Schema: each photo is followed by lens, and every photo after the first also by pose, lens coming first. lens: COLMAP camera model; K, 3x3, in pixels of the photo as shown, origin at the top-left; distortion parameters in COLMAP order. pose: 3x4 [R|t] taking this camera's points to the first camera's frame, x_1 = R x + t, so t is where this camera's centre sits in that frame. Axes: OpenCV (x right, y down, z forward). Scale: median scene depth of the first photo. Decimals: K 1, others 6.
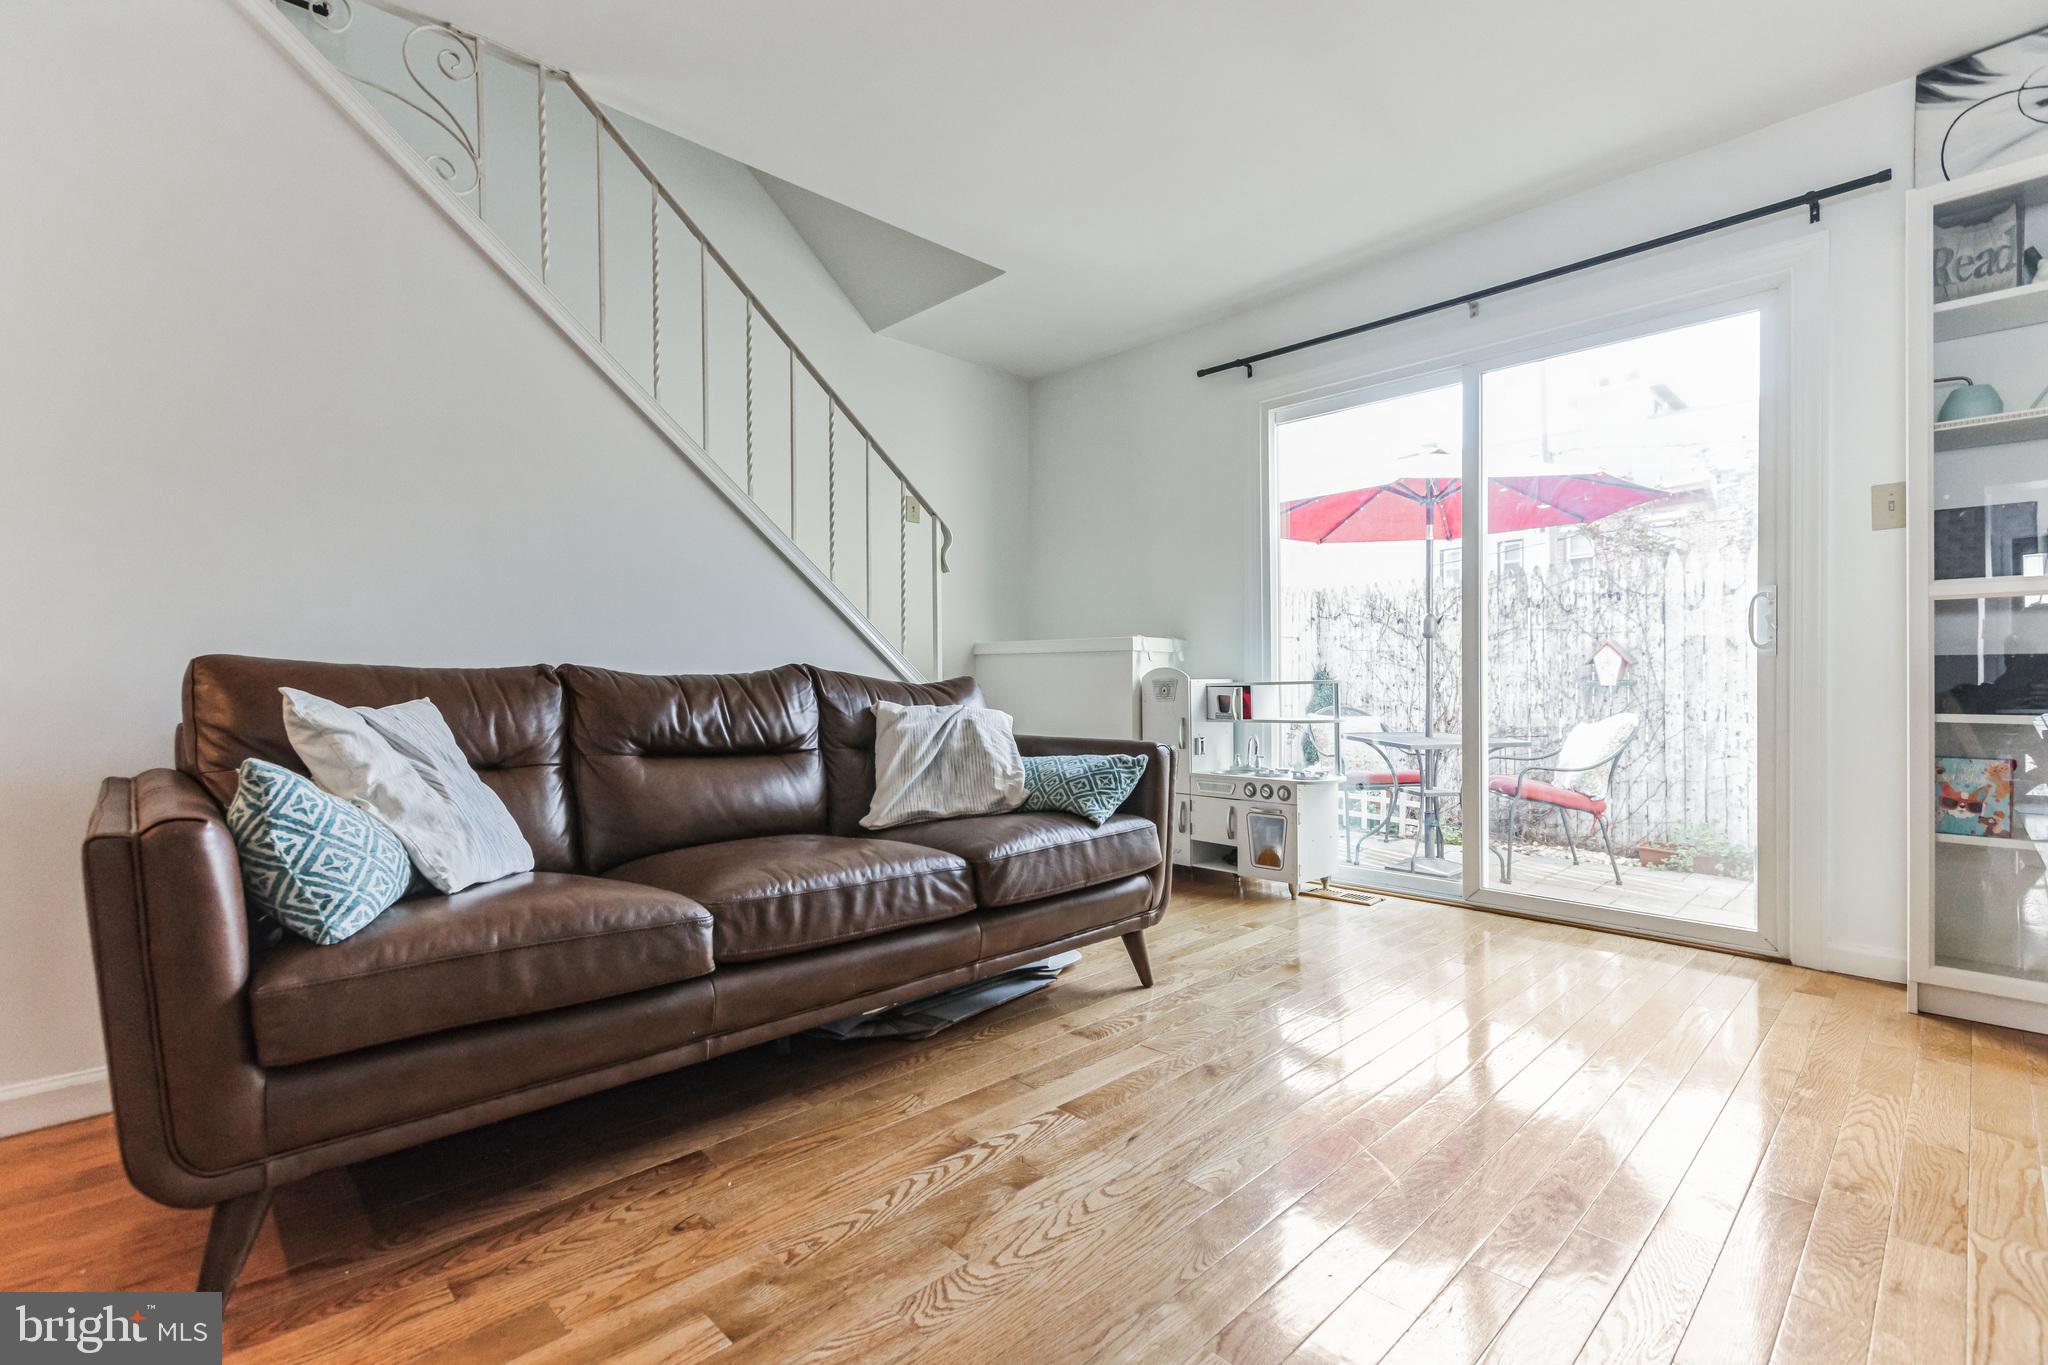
lens RADIAL K [[918.8, 0, 1043.9], [0, 918.8, 682.2], [0, 0, 1]] dist [0.004378, -0.000246]
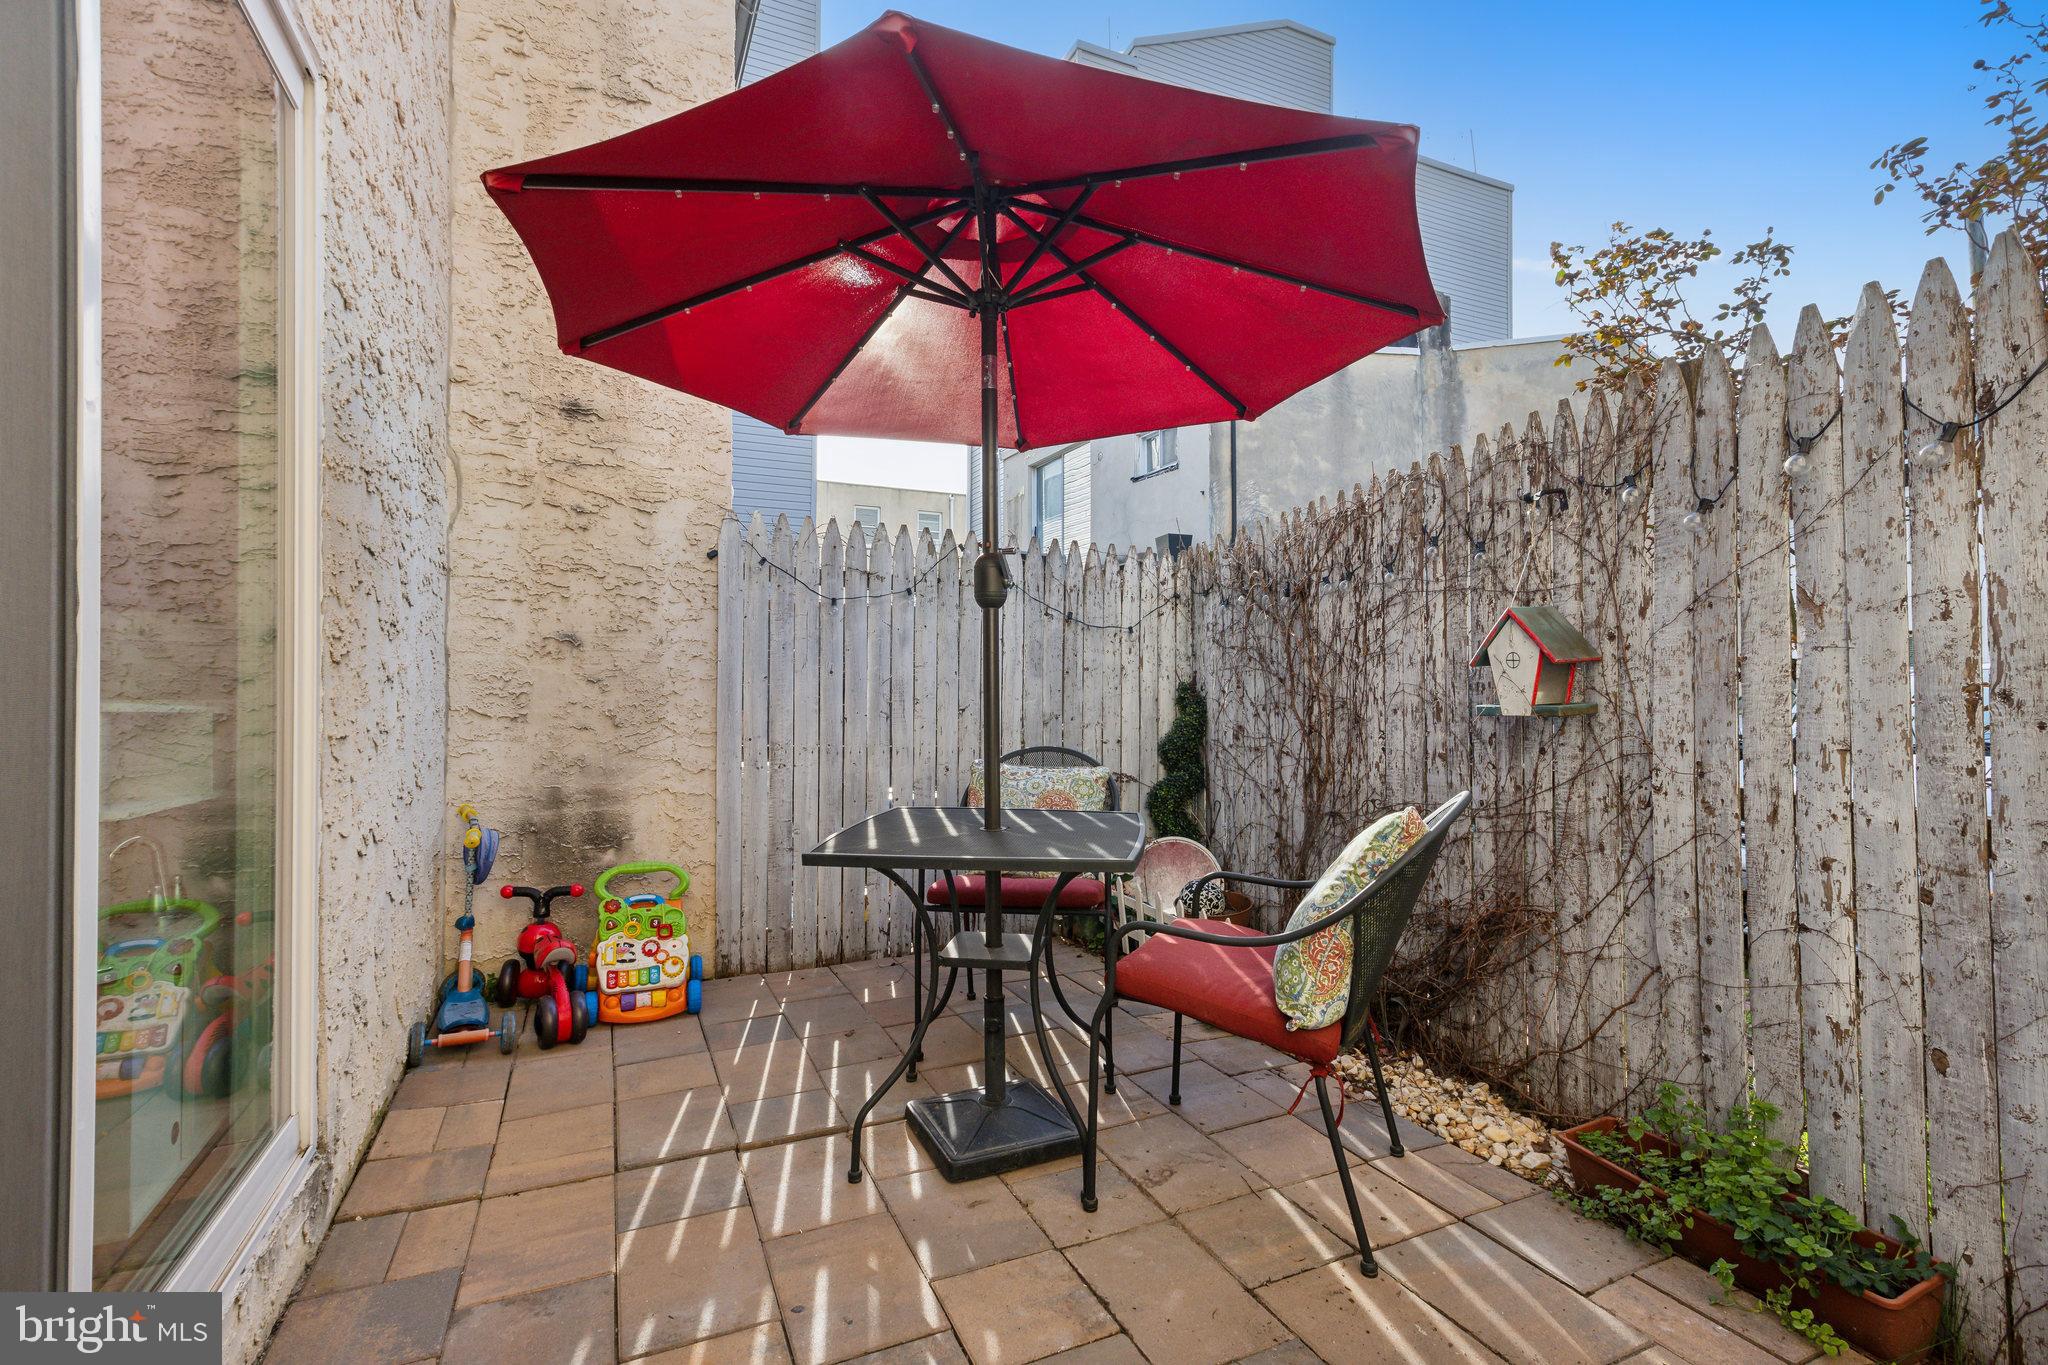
lens RADIAL K [[918.8, 0, 1044.4], [0, 918.8, 684.9], [0, 0, 1]] dist [0.004378, -0.000246]
pose [[0.941512, -0.006758, -0.336913, 0.855780], [0.003854, 0.999949, -0.009289, -0.011507], [0.336959, 0.007447, 0.941490, 0.839077]]
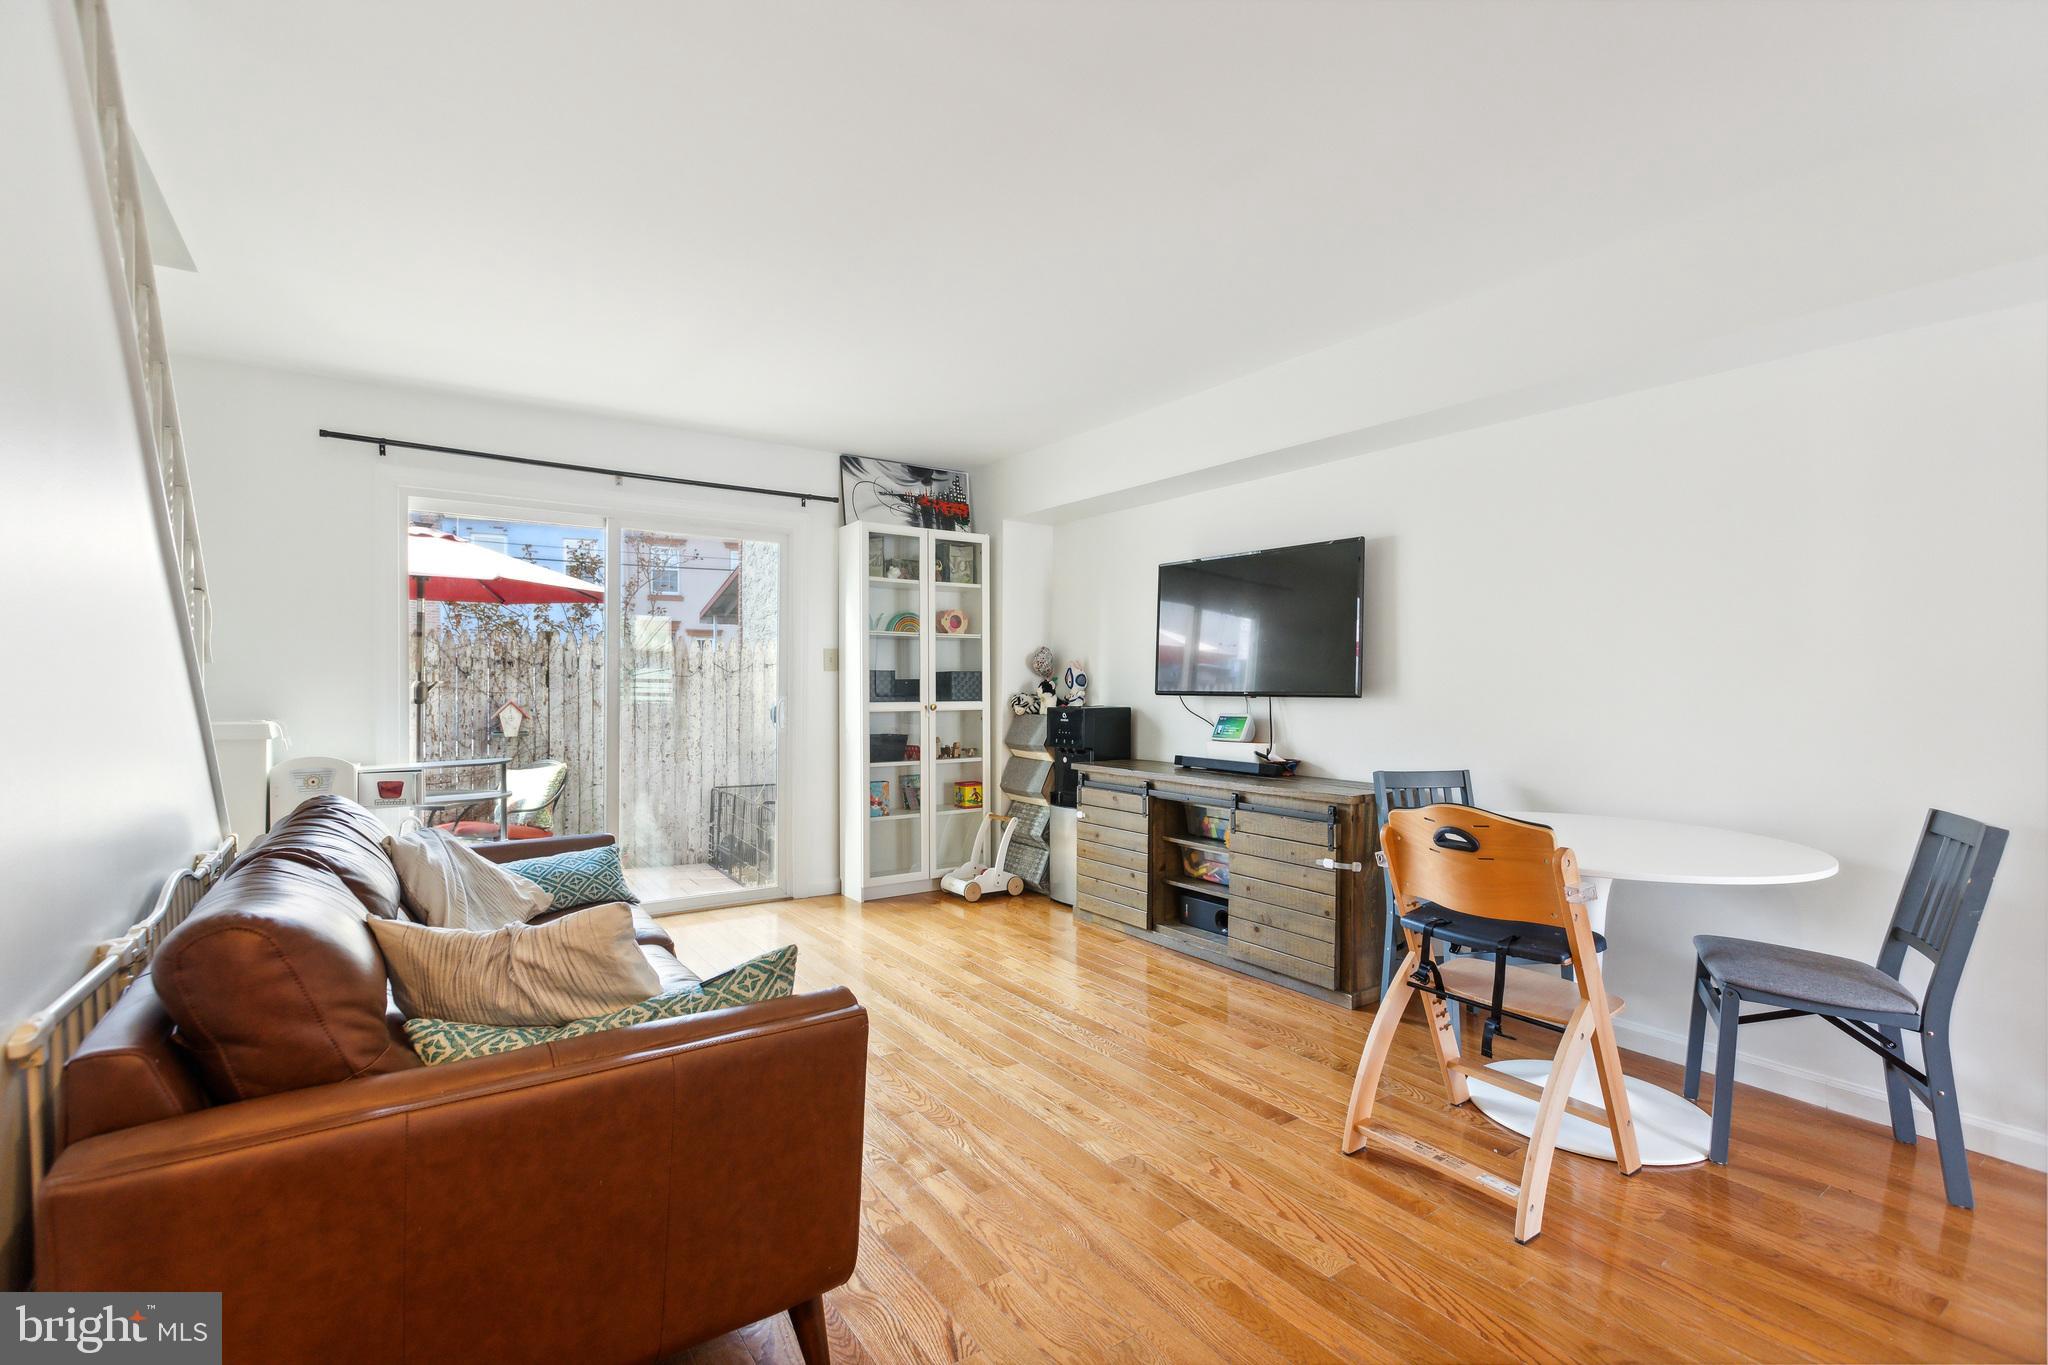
lens RADIAL K [[918.8, 0, 1031.5], [0, 918.8, 687.0], [0, 0, 1]] dist [0.004378, -0.000246]
pose [[0.159478, 0.000705, 0.987201, -0.759272], [-0.002350, 0.999997, -0.000334, -0.099414], [-0.987199, -0.002266, 0.159480, 0.179772]]
